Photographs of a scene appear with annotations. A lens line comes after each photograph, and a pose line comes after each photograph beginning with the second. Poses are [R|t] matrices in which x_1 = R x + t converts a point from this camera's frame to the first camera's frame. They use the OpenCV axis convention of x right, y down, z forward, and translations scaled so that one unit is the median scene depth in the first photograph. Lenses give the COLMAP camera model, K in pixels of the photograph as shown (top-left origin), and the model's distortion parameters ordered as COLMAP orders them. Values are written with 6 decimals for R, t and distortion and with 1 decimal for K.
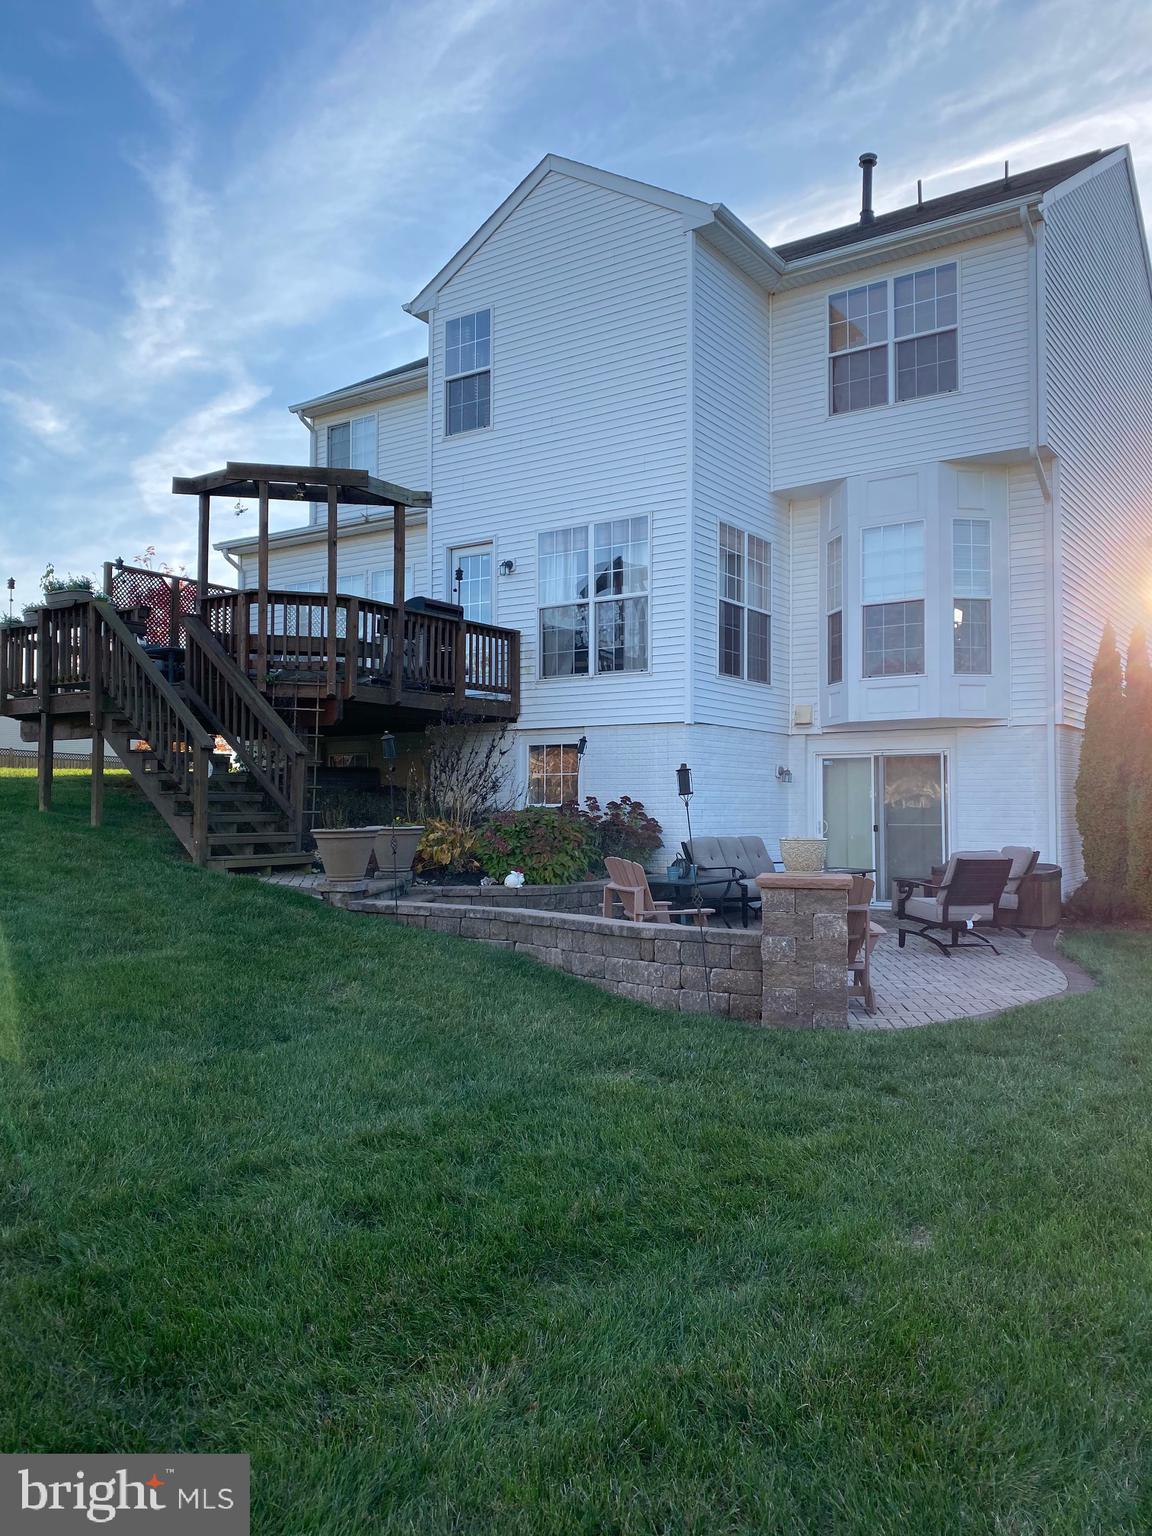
lens RADIAL K [[1149.6, 0, 581.7], [0, 1149.6, 769.8], [0, 0, 1]] dist [0.033302, -0.038075]
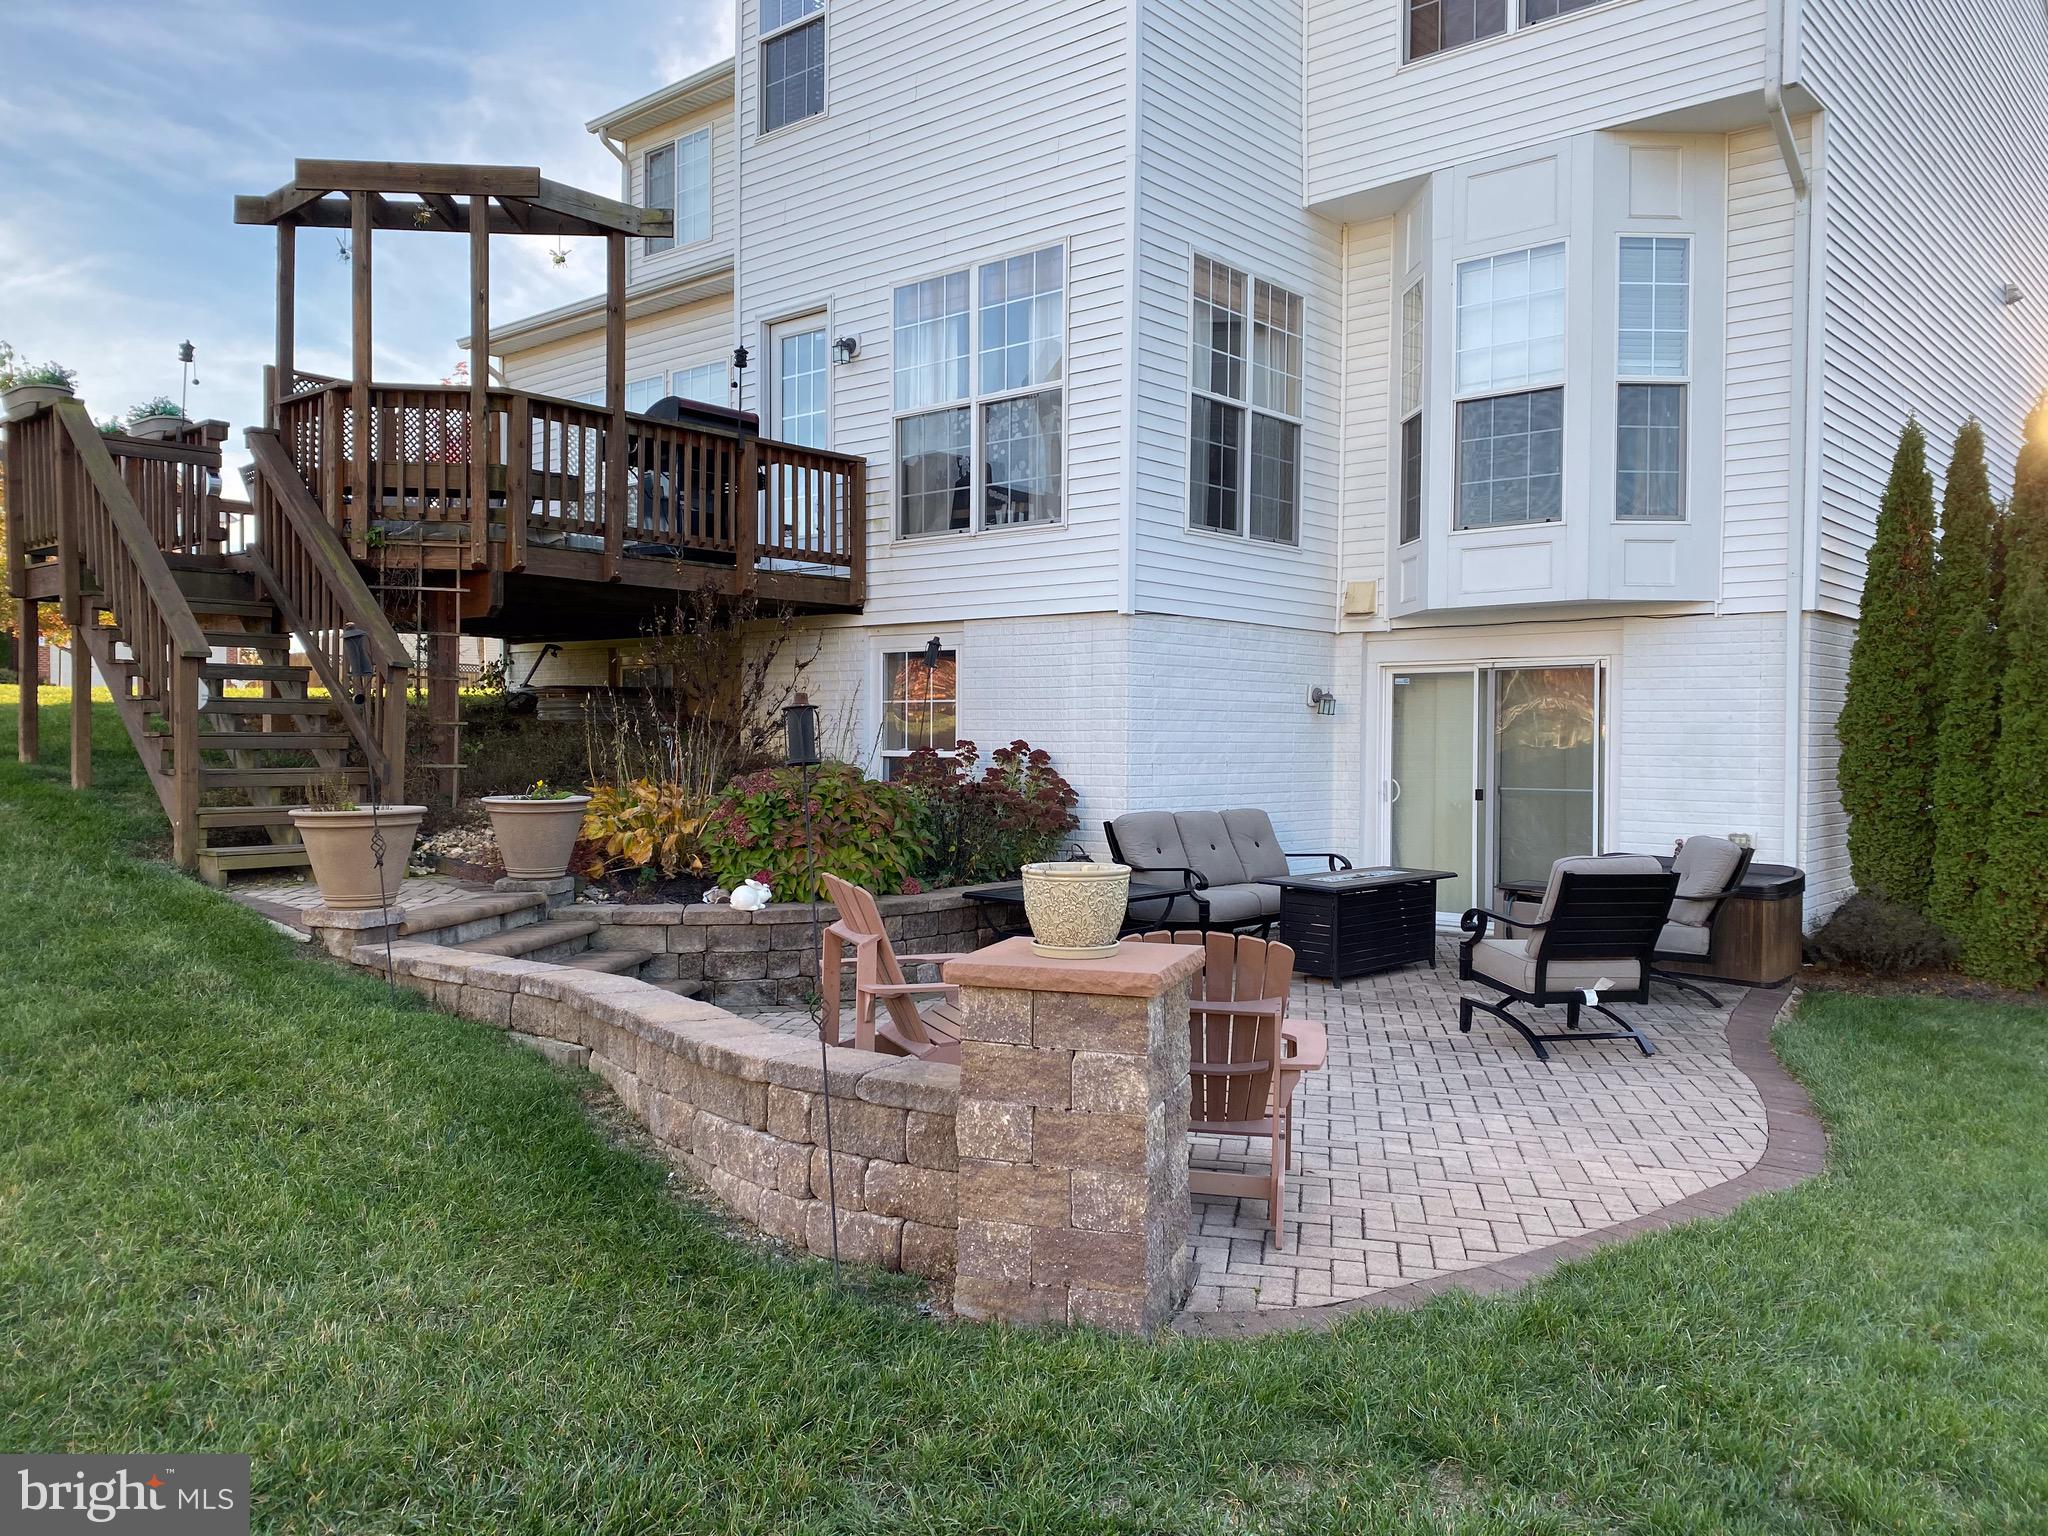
lens RADIAL K [[1532.8, 0, 1029.1], [0, 1532.8, 771.3], [0, 0, 1]] dist [0.033302, -0.038075]
pose [[0.993945, 0.005943, -0.109721, 0.126927], [0.000178, 0.998448, 0.055691, -0.004026], [0.109882, -0.055373, 0.992401, 0.232077]]
